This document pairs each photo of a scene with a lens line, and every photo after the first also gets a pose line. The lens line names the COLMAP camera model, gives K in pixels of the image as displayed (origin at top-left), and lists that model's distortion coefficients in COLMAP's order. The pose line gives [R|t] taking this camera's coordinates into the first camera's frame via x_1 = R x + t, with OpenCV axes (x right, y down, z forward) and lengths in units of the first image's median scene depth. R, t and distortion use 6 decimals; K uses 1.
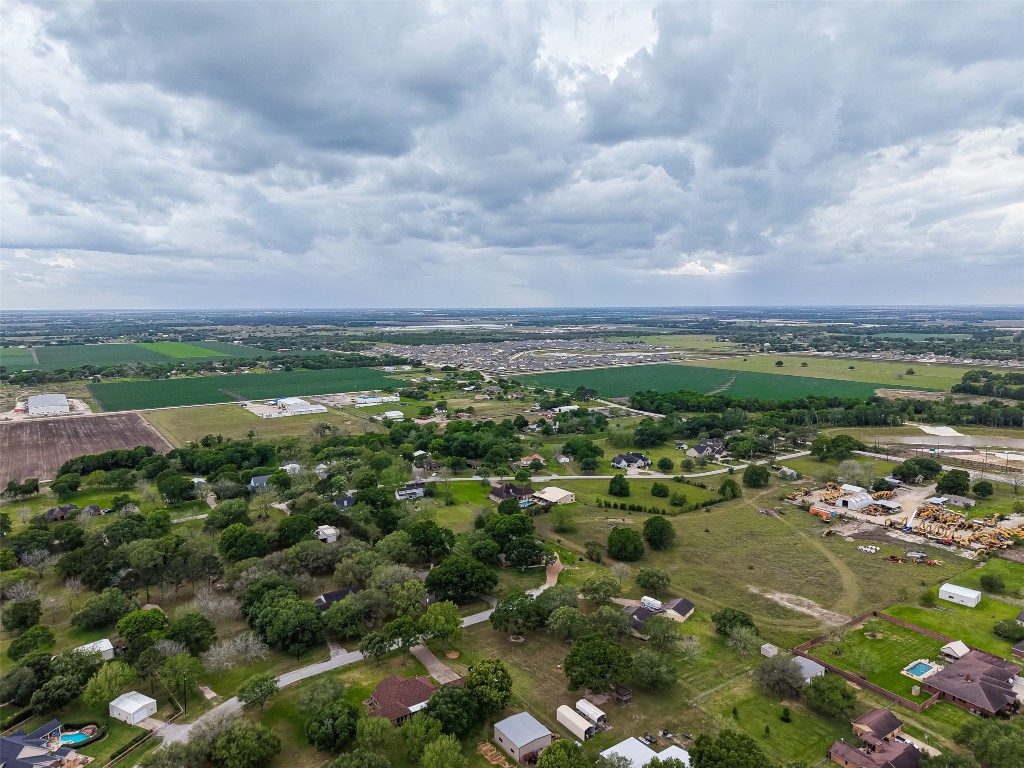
lens RADIAL K [[680.2, 0, 512.0], [0, 680.2, 393.4], [0, 0, 1]] dist [0.024251, -0.022520]
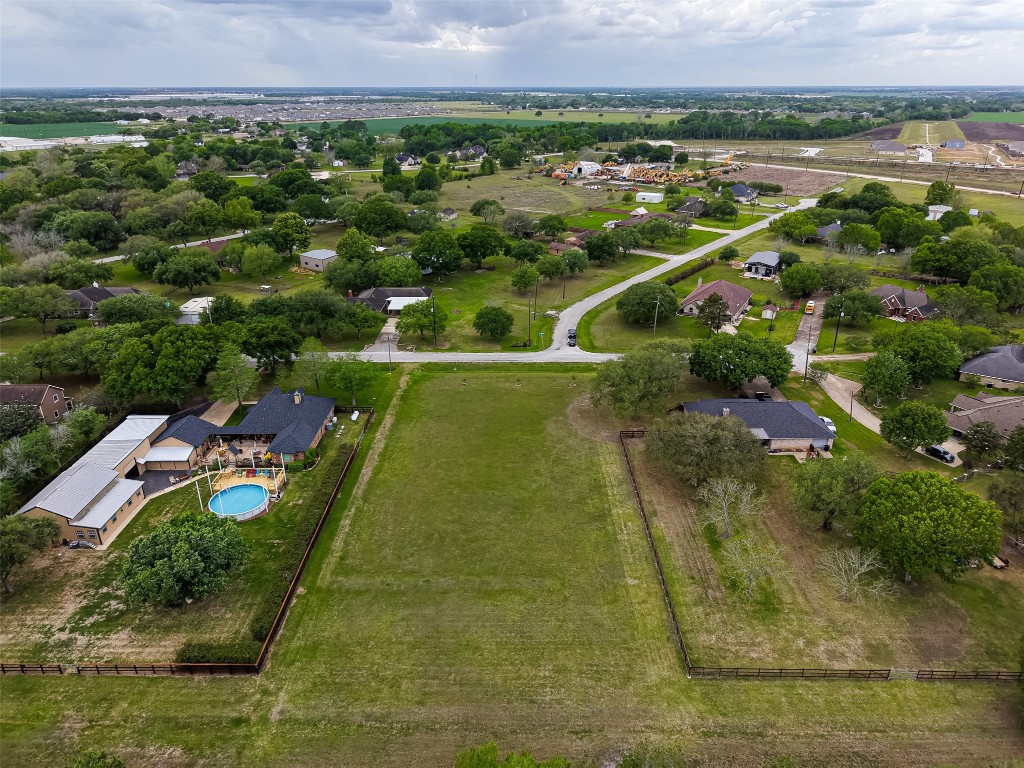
lens RADIAL K [[684.1, 0, 512.0], [0, 684.1, 384.0], [0, 0, 1]] dist [0.023713, -0.022531]
pose [[0.947411, -0.123665, 0.295159, -0.031597], [0.037848, 0.959144, 0.280376, 0.203014], [-0.317772, -0.254460, 0.913384, -0.181533]]
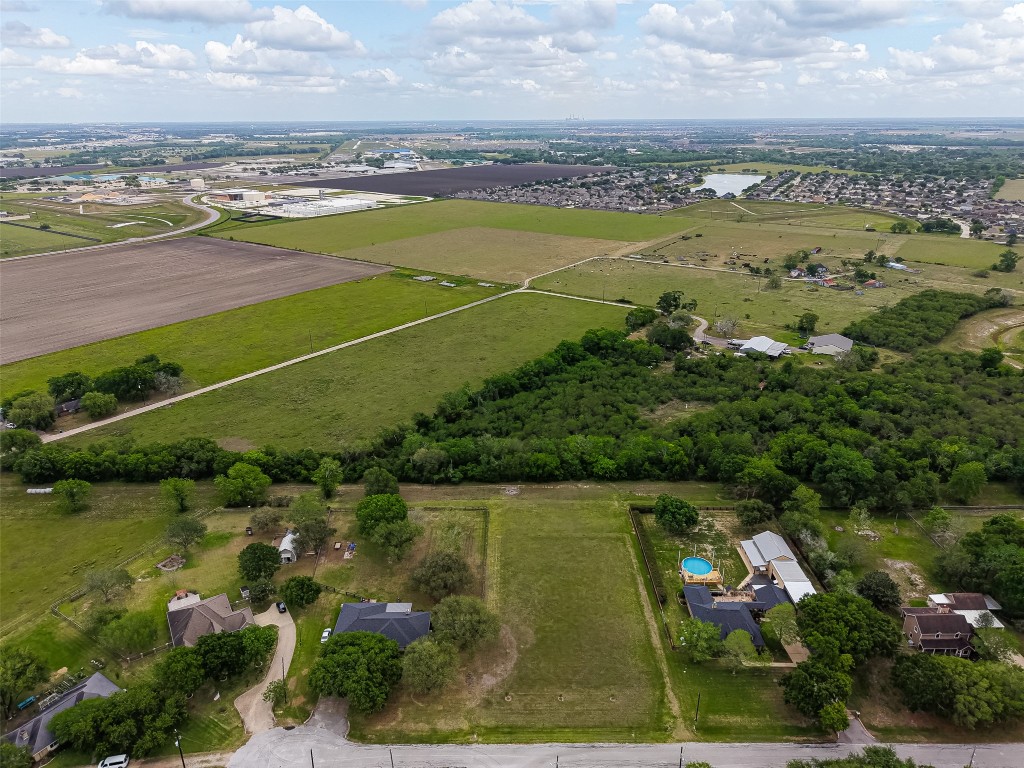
lens RADIAL K [[685.8, 0, 511.6], [0, 685.8, 382.1], [0, 0, 1]] dist [0.011103, -0.006073]
pose [[-0.942471, 0.132185, -0.307043, 0.233416], [-0.031873, 0.878782, 0.476158, -0.064976], [0.332765, 0.458551, -0.824013, 0.458311]]
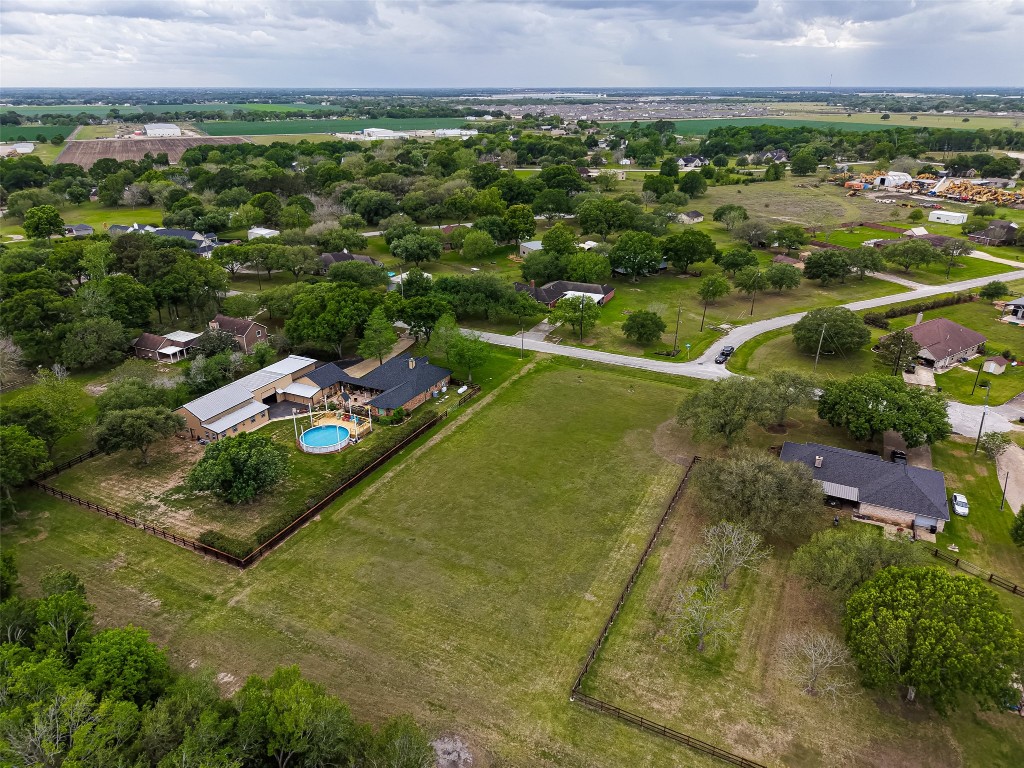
lens RADIAL K [[684.1, 0, 512.0], [0, 684.1, 384.0], [0, 0, 1]] dist [0.023713, -0.022531]
pose [[0.991225, 0.057349, -0.119093, 0.073344], [-0.022323, 0.960664, 0.276813, 0.204957], [0.130284, -0.271726, 0.953515, -0.199840]]
